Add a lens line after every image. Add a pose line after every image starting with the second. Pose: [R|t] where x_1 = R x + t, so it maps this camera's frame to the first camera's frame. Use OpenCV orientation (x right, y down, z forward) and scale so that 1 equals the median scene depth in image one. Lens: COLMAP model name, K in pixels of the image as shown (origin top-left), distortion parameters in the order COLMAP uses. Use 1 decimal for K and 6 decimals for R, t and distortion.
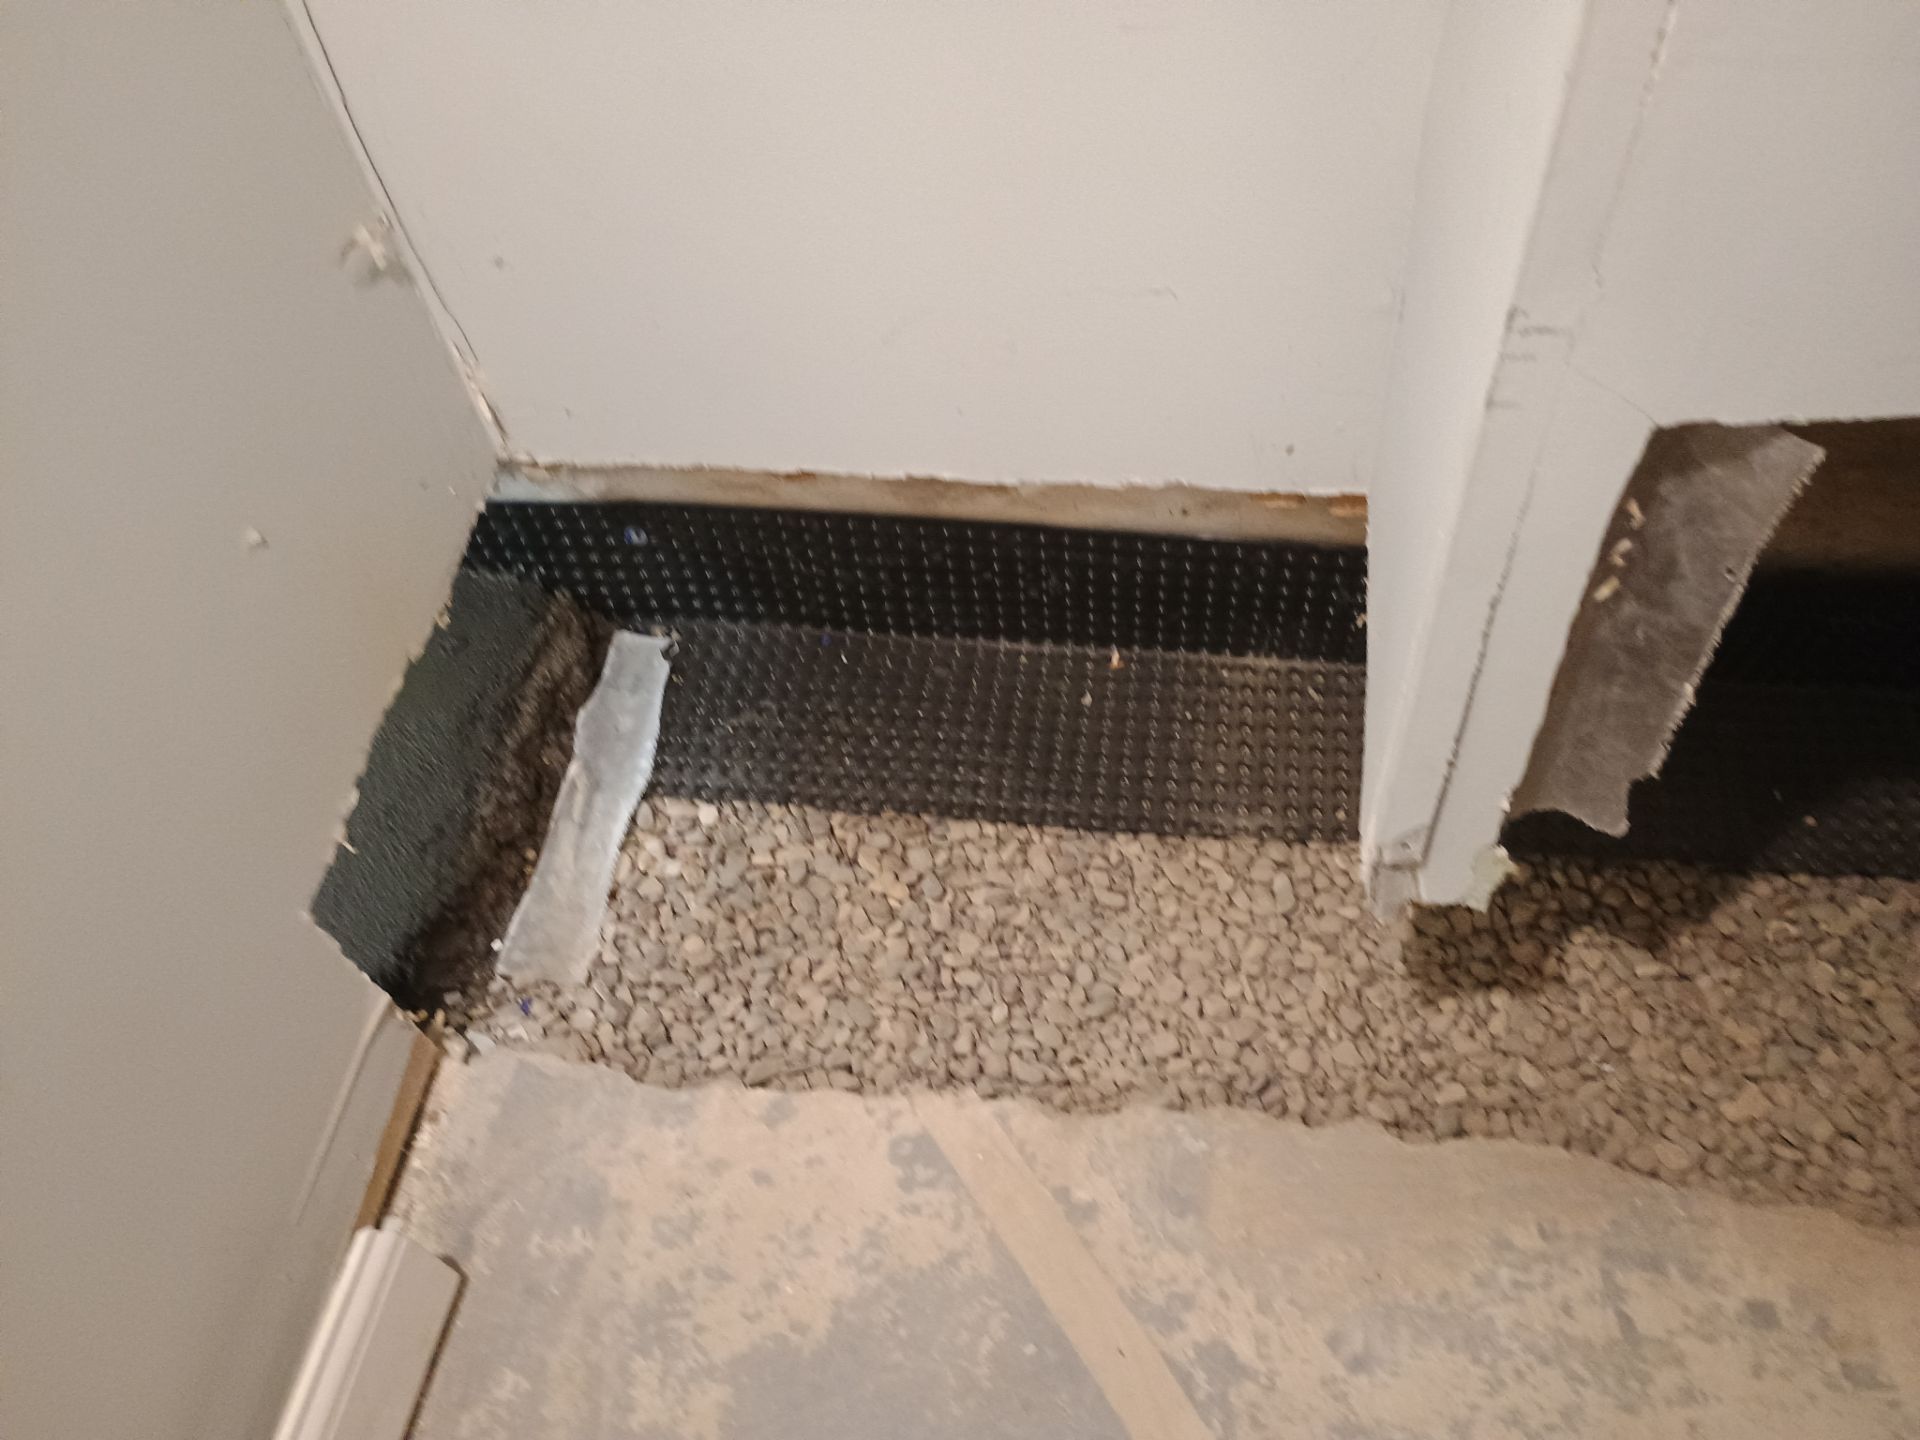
lens RADIAL K [[1627.1, 0, 960.0], [0, 1627.1, 720.0], [0, 0, 1]] dist [0.085334, -0.075317]
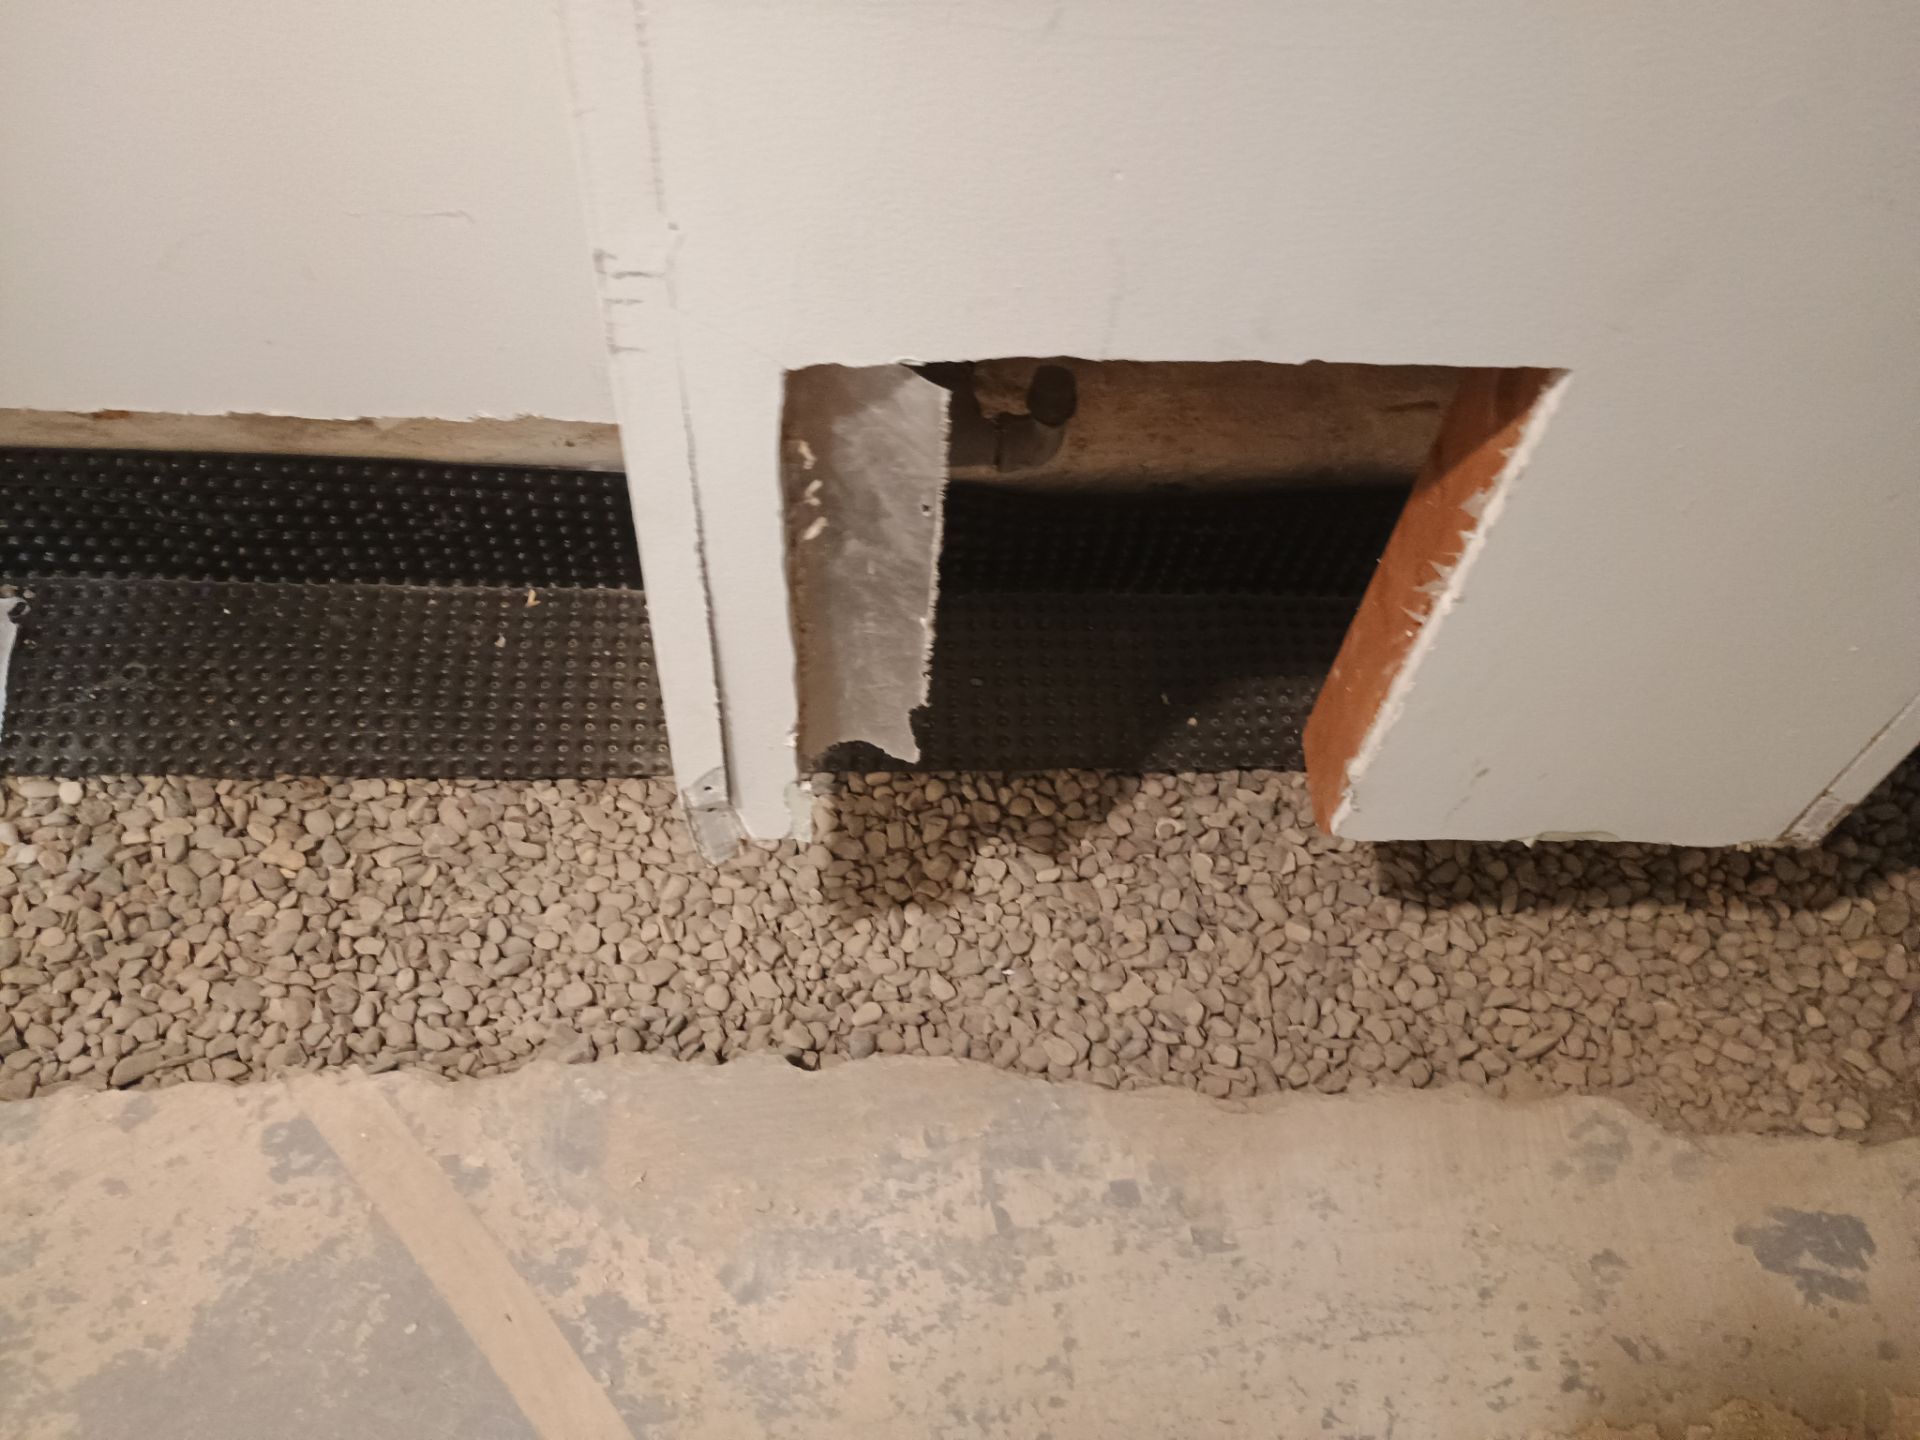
lens RADIAL K [[1627.1, 0, 960.0], [0, 1627.1, 720.0], [0, 0, 1]] dist [0.085334, -0.075317]
pose [[0.979611, -0.065207, 0.190028, 0.171957], [0.054890, 0.996744, 0.059063, -0.010002], [-0.193261, -0.047428, 0.980000, 0.006754]]
